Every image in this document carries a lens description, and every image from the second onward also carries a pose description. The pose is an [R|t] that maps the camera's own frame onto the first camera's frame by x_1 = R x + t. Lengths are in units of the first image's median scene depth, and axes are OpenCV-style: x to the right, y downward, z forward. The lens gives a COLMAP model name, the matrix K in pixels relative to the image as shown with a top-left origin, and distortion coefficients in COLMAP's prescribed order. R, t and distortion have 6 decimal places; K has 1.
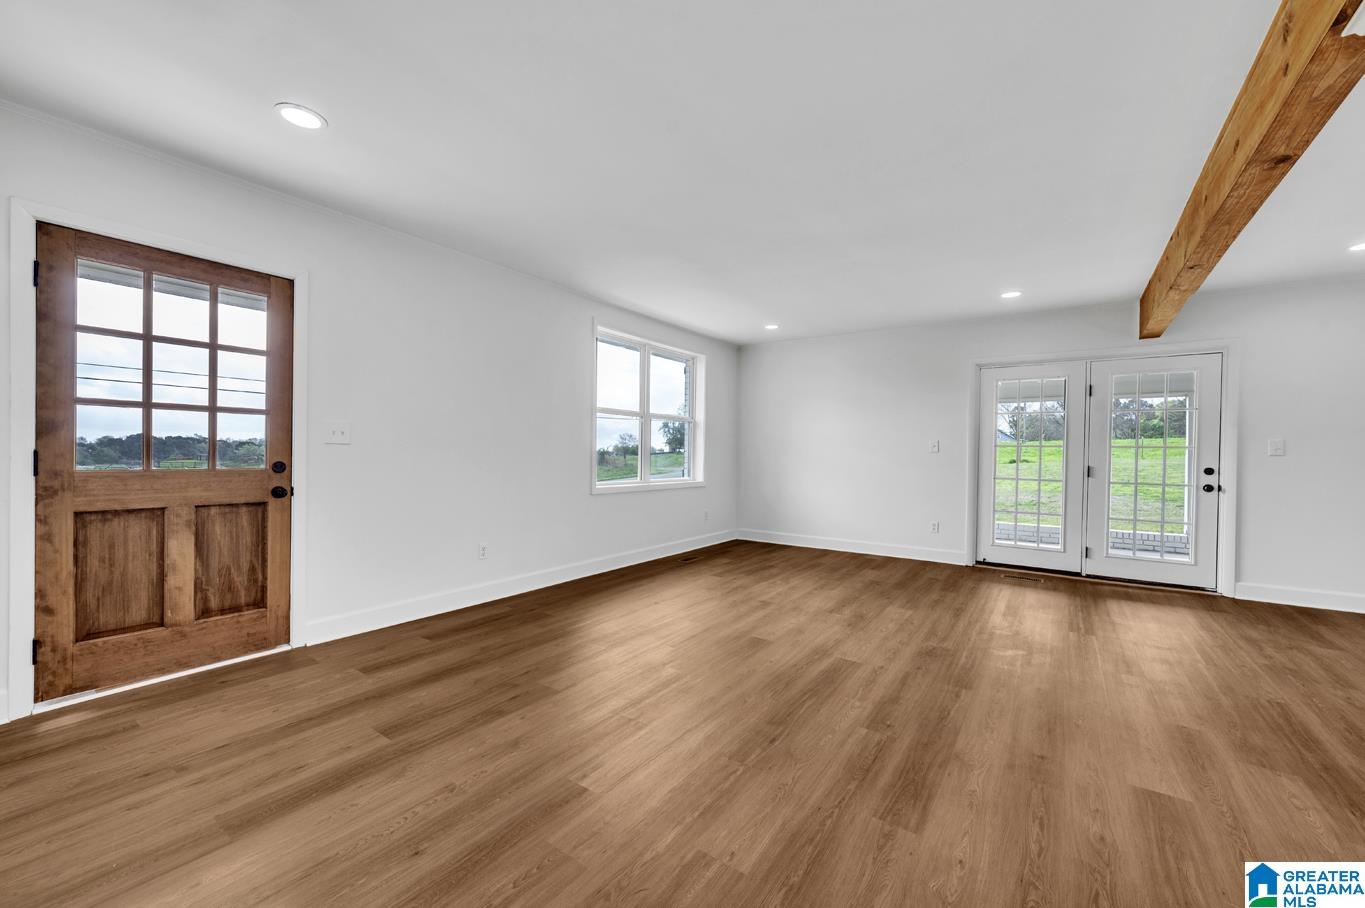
lens RADIAL K [[538.7, 0, 683.2], [0, 538.7, 459.5], [0, 0, 1]] dist [-0.003726, 0.000418]
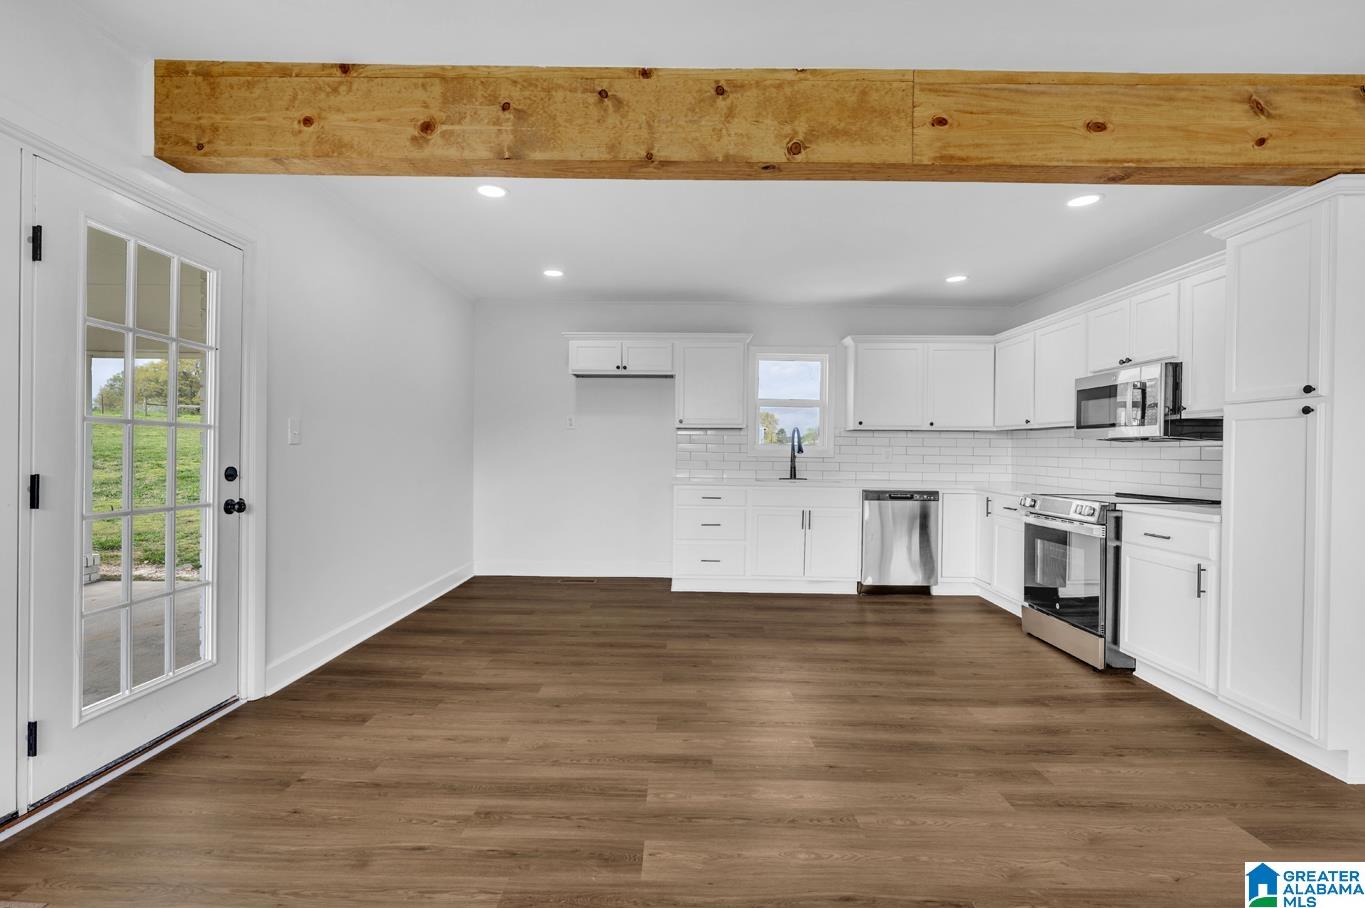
lens RADIAL K [[612.2, 0, 681.4], [0, 612.2, 458.1], [0, 0, 1]] dist [0.000115, -0.001108]
pose [[-0.570297, -0.026525, 0.821010, 0.390778], [-0.010314, 0.999631, 0.025132, -0.020558], [-0.821374, 0.005865, -0.570360, 1.543804]]
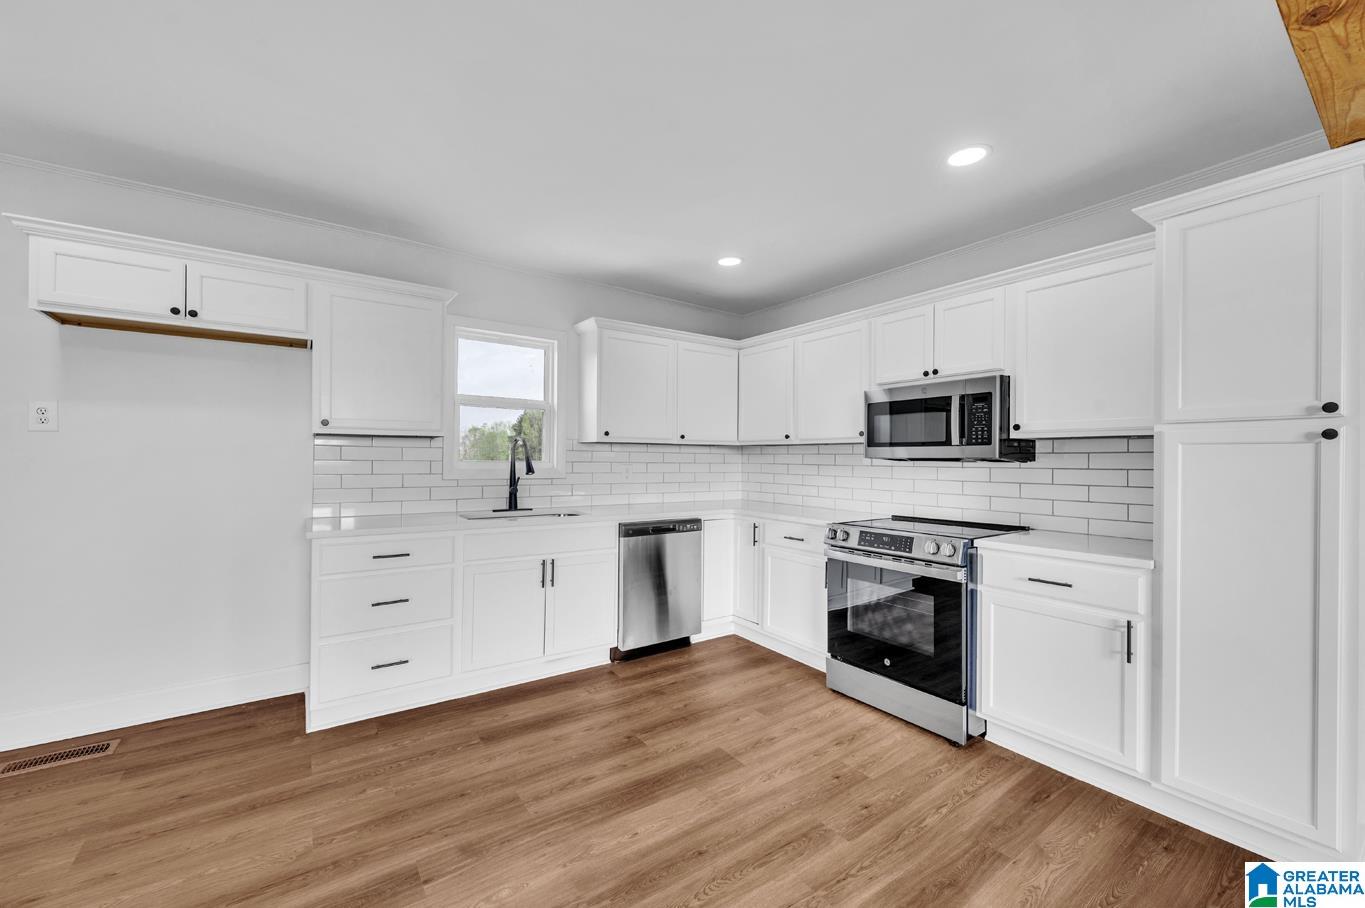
lens RADIAL K [[538.7, 0, 682.0], [0, 538.7, 457.9], [0, 0, 1]] dist [-0.003726, 0.000418]
pose [[-0.942212, -0.017331, 0.334569, 1.016868], [-0.015954, 0.999849, 0.006863, -0.040001], [-0.334638, 0.001129, -0.942346, 1.159191]]
